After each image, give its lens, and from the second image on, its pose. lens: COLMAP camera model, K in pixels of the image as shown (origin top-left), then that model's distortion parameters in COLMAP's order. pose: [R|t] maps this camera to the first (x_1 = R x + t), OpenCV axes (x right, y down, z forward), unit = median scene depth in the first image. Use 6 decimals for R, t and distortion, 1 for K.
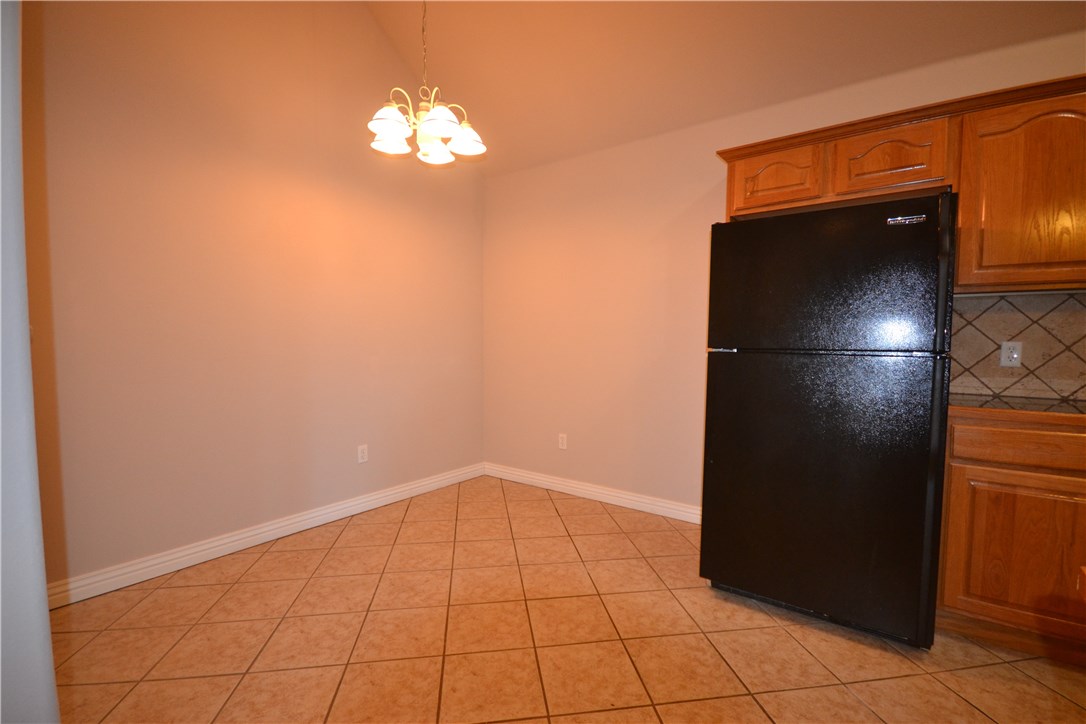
lens RADIAL K [[485.6, 0, 543.0], [0, 485.6, 362.0], [0, 0, 1]] dist [-0.000453, -0.004284]
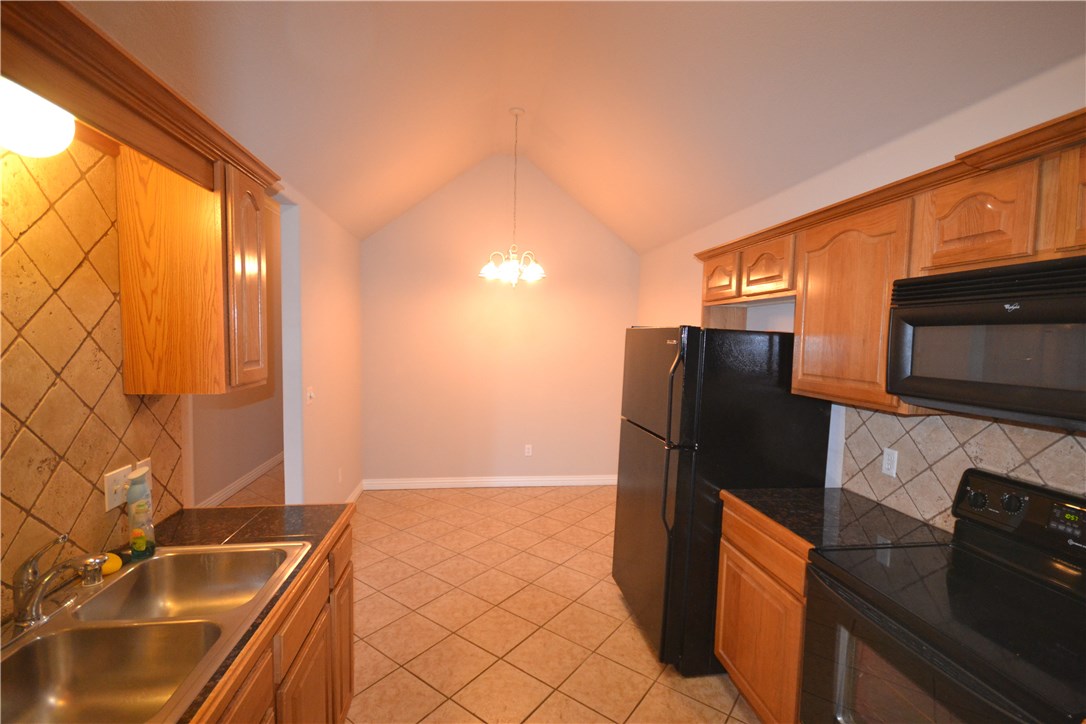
lens RADIAL K [[485.6, 0, 543.0], [0, 485.6, 362.0], [0, 0, 1]] dist [-0.000453, -0.004284]
pose [[0.705823, 0.051106, -0.706543, 1.158468], [-0.058651, 0.998186, 0.013610, -0.186533], [0.705956, 0.031833, 0.707539, -0.158350]]
